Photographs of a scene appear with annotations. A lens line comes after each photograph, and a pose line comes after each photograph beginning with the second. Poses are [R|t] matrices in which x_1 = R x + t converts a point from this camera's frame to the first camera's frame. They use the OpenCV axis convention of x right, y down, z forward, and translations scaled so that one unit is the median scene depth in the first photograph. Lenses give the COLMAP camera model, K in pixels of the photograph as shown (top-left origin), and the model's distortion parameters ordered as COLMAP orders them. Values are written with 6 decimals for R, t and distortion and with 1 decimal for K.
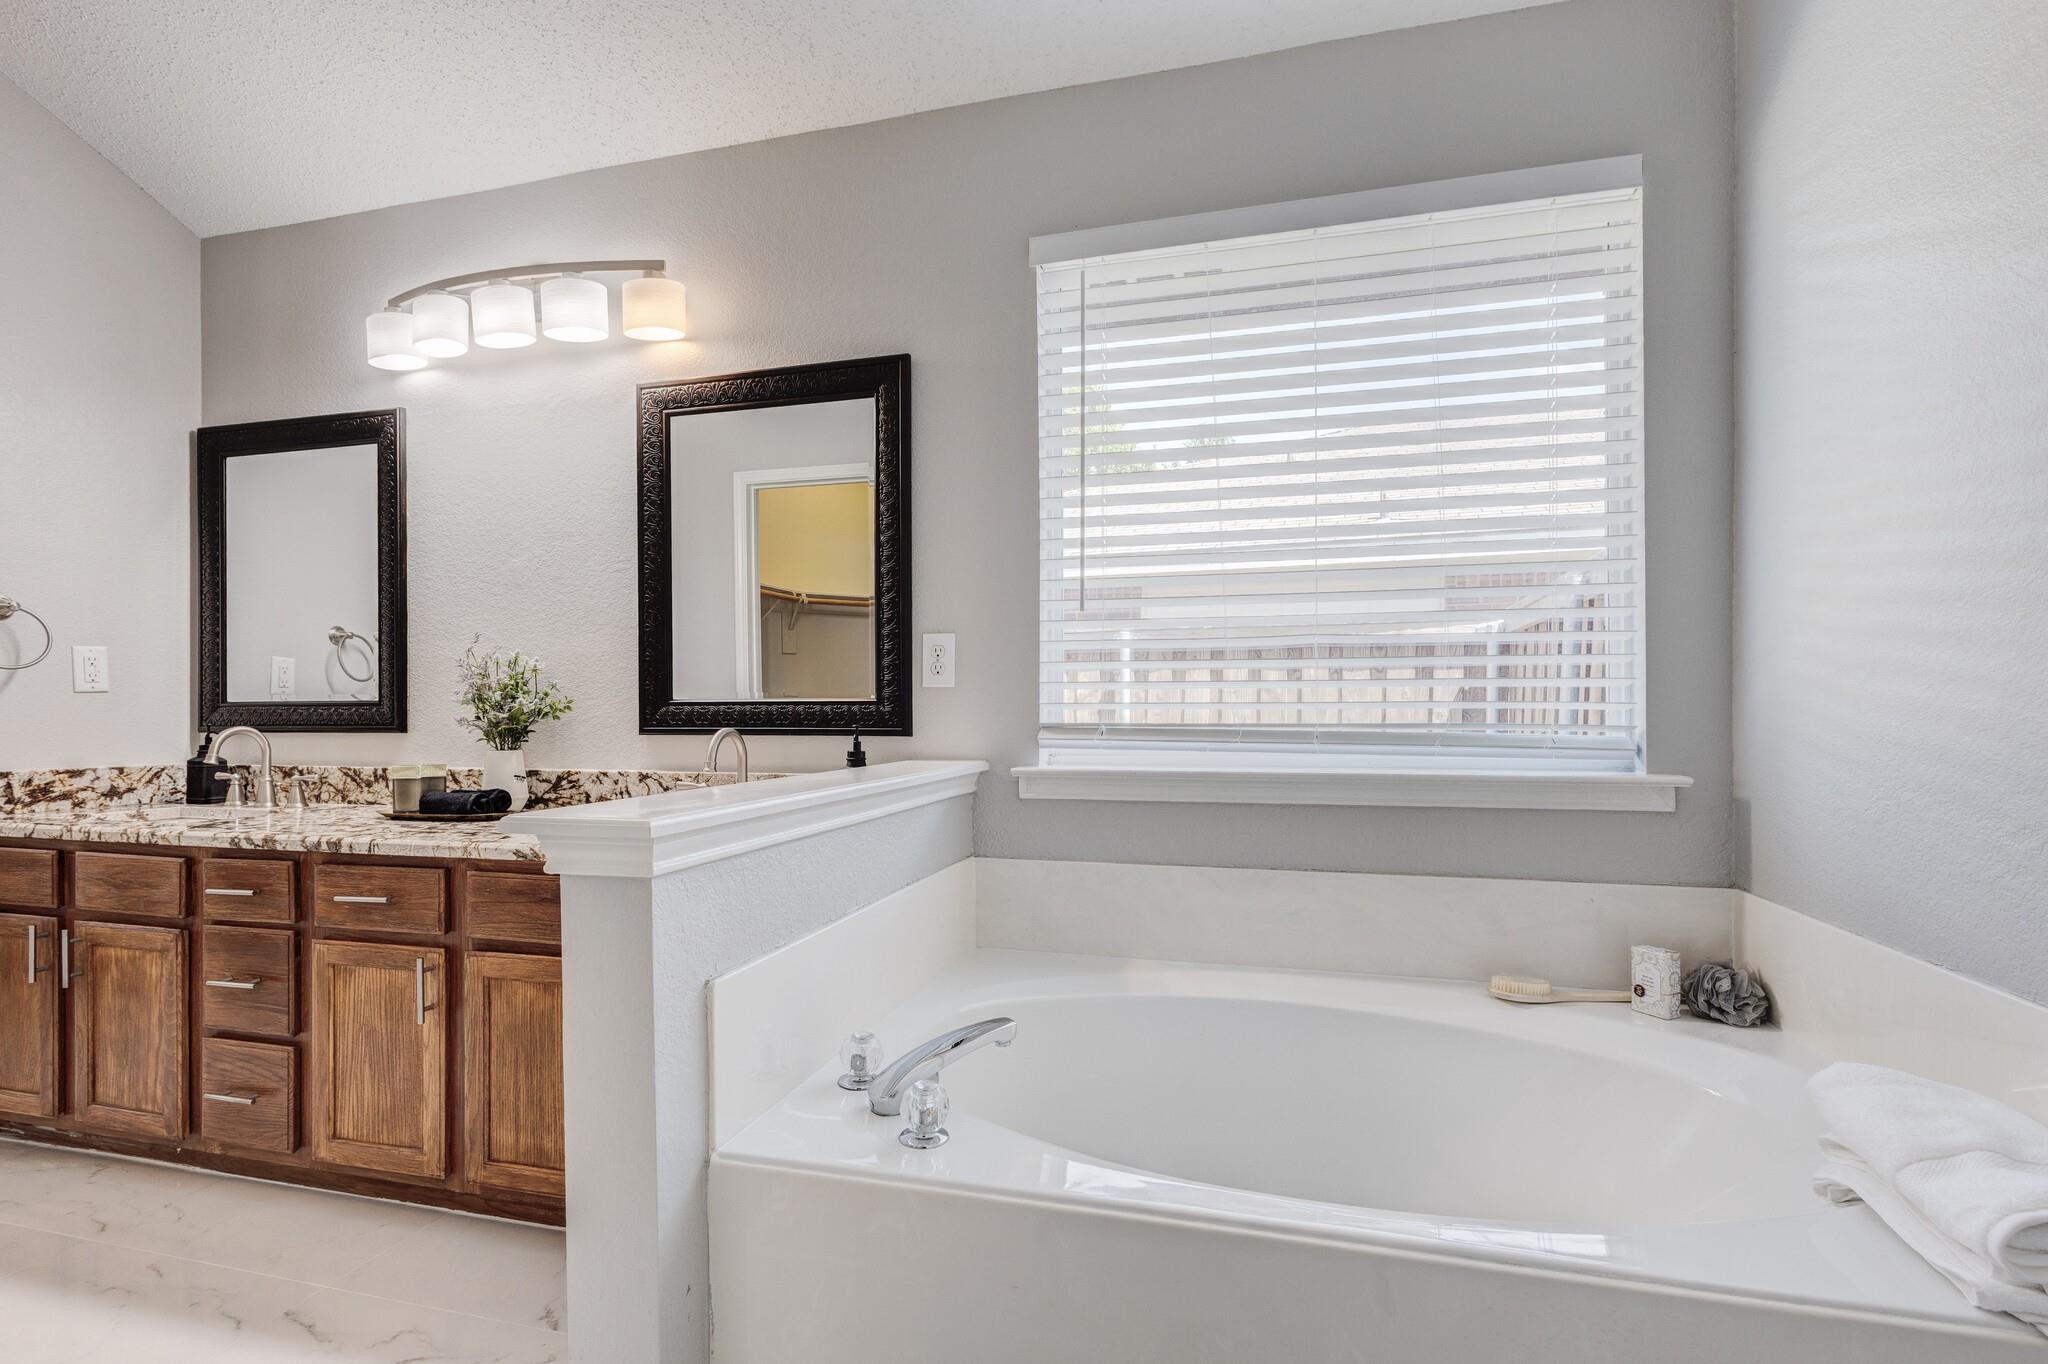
lens RADIAL K [[953.2, 0, 1024.0], [0, 953.2, 682.0], [0, 0, 1]] dist [0.017734, -0.006729]
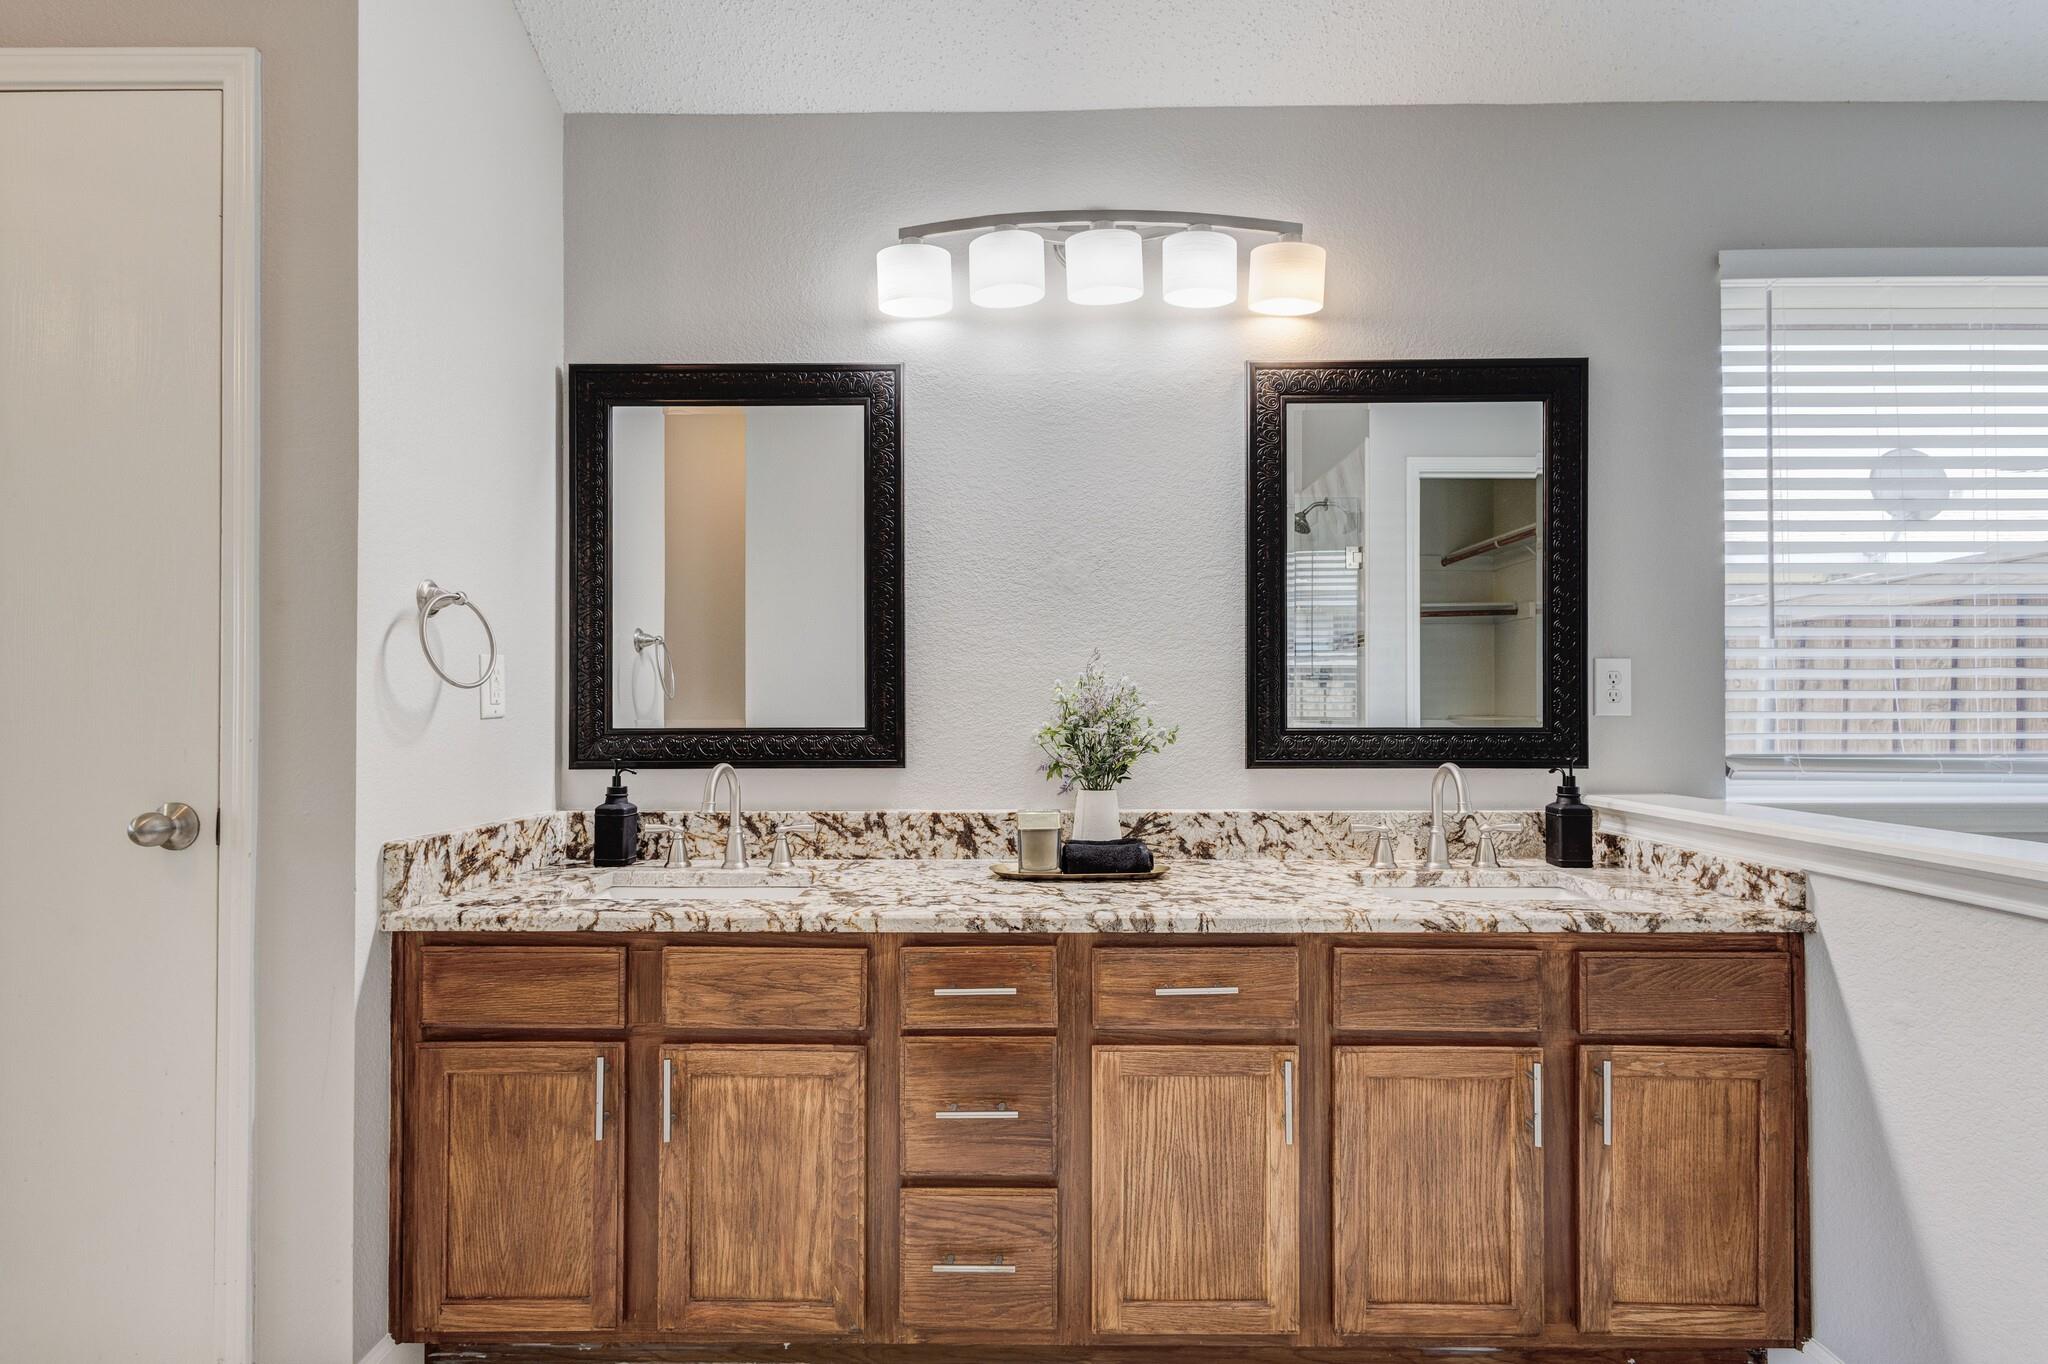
lens RADIAL K [[937.5, 0, 1024.0], [0, 937.5, 682.0], [0, 0, 1]] dist [0.009572, 0.000201]
pose [[0.966977, 0.009373, 0.254691, -0.885069], [-0.008030, 0.999948, -0.006312, -0.017491], [-0.254737, 0.004058, 0.967002, 0.253763]]
